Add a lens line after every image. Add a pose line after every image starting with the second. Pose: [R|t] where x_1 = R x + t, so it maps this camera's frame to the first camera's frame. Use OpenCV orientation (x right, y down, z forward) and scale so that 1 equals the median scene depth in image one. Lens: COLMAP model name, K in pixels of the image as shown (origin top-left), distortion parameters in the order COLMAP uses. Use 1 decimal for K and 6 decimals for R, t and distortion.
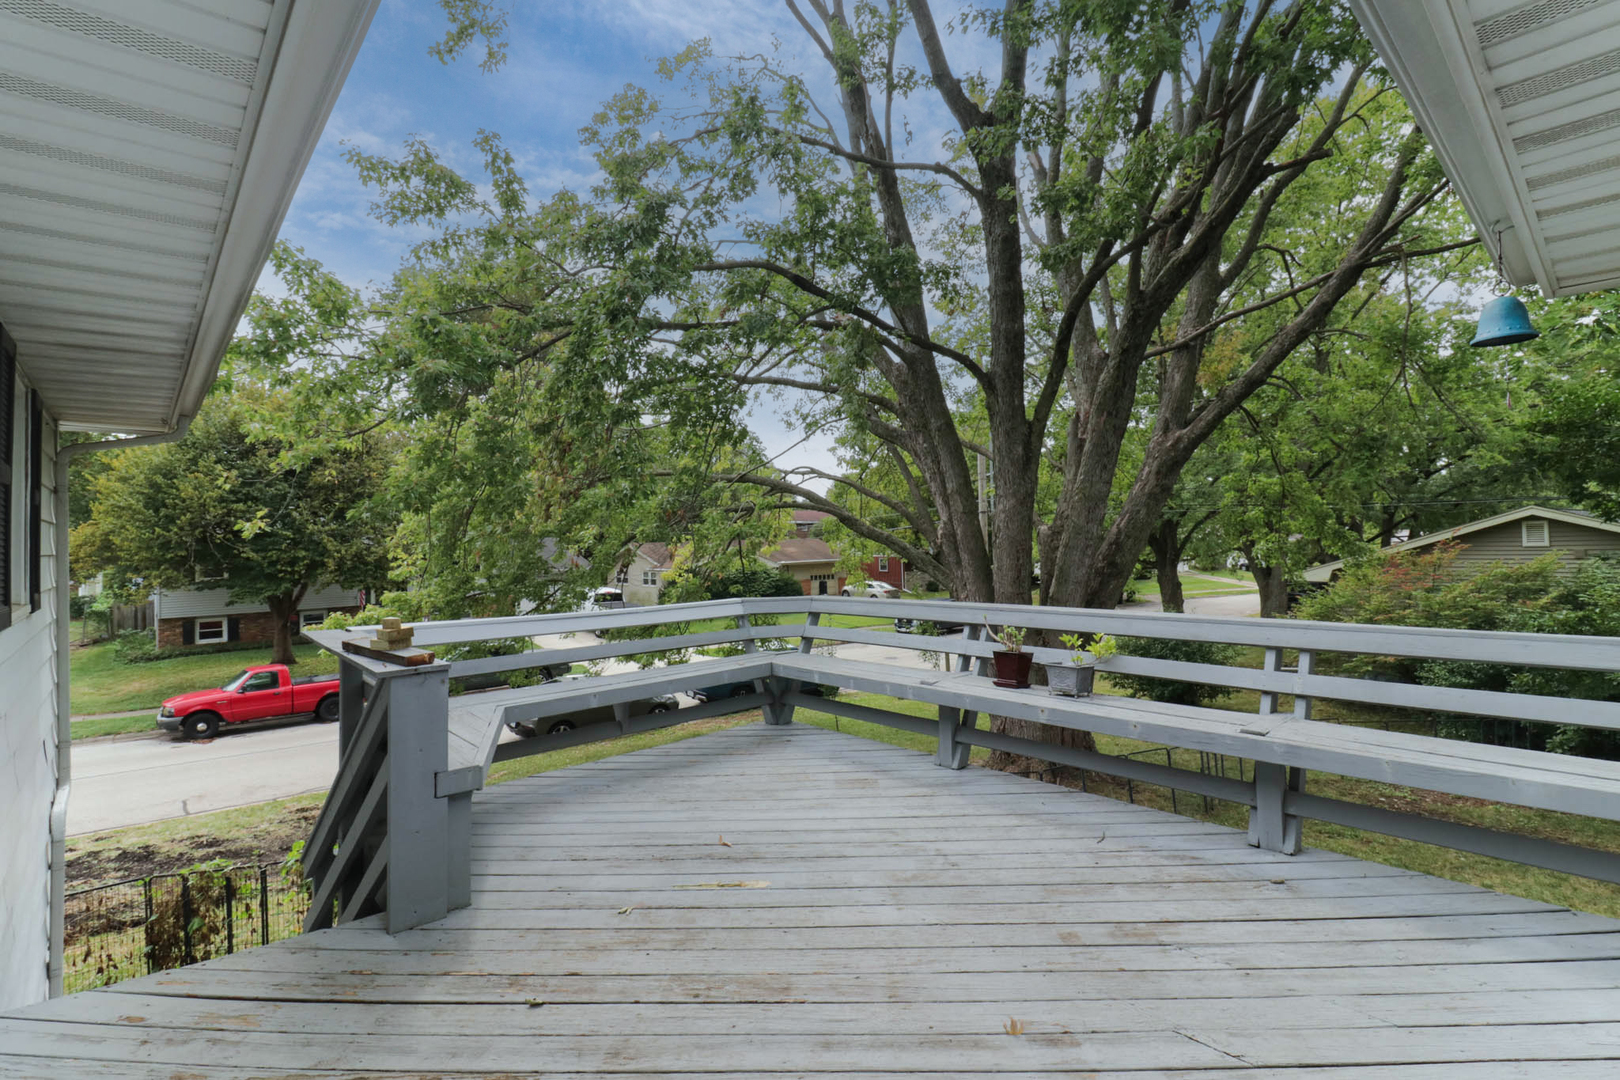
lens RADIAL K [[760.5, 0, 813.4], [0, 760.5, 528.3], [0, 0, 1]] dist [-0.002922, -0.001390]
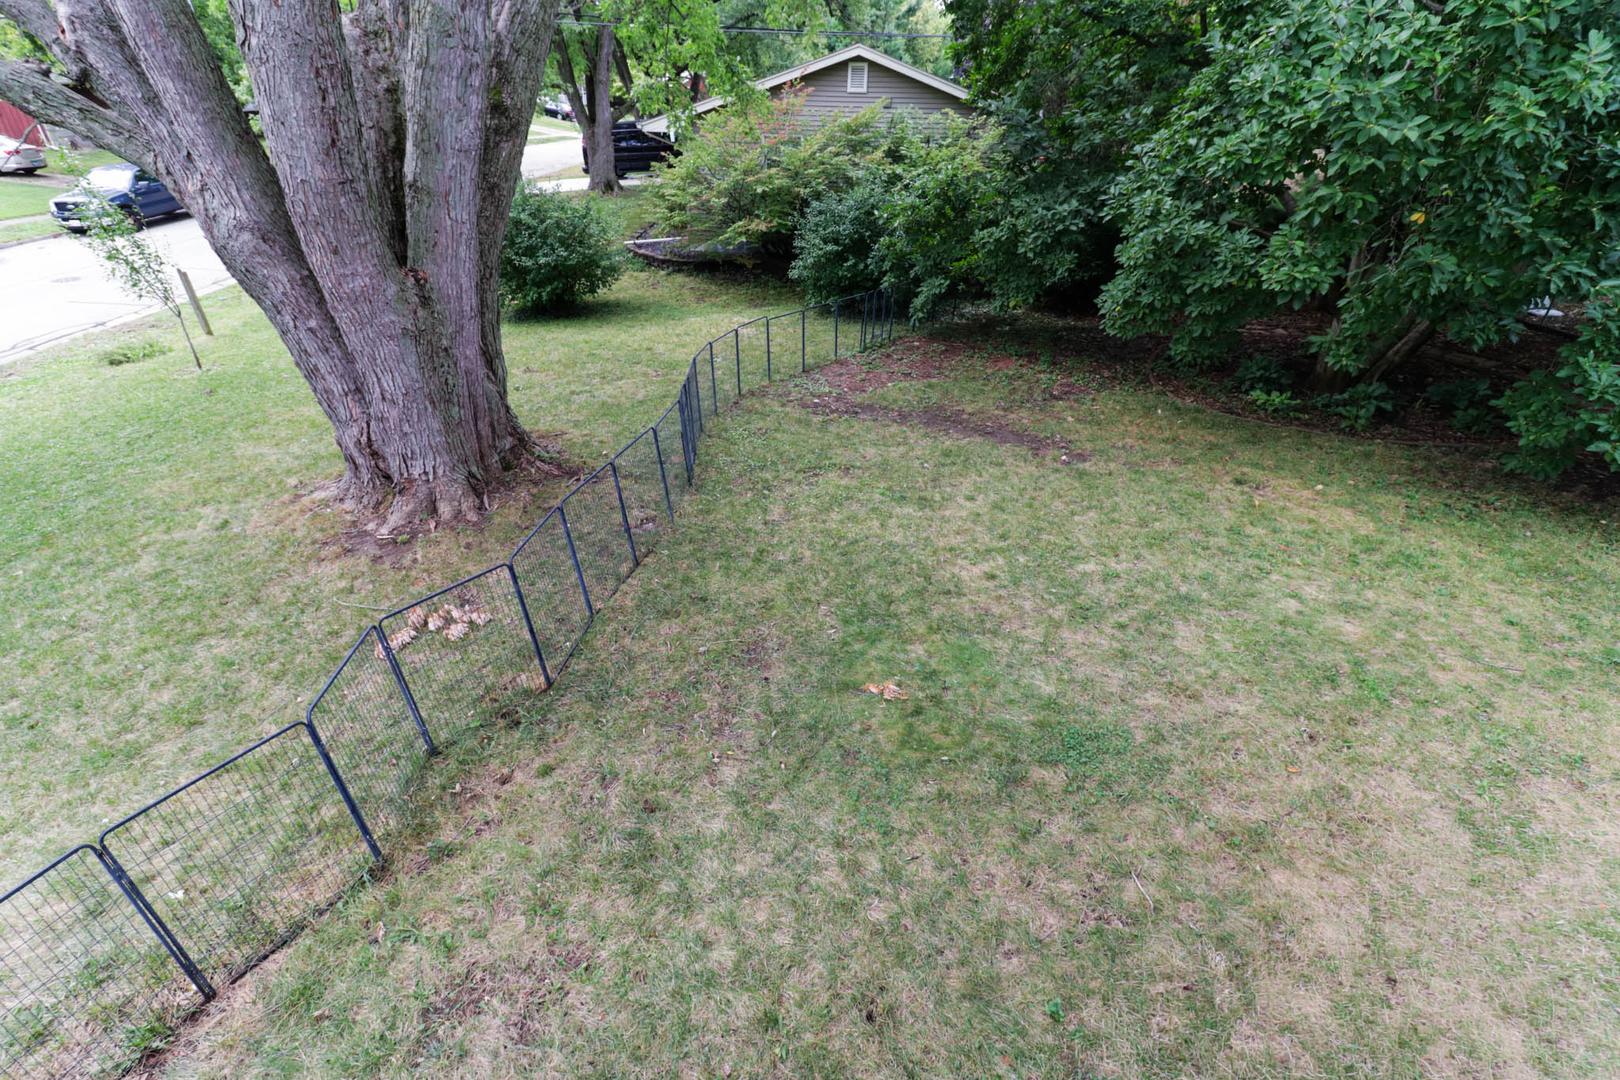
lens RADIAL K [[760.5, 0, 813.4], [0, 760.5, 528.3], [0, 0, 1]] dist [-0.002922, -0.001390]
pose [[0.659508, -0.353606, 0.663334, 0.050437], [-0.049549, 0.860079, 0.507749, 0.012799], [-0.750063, -0.367732, 0.549707, 0.291798]]
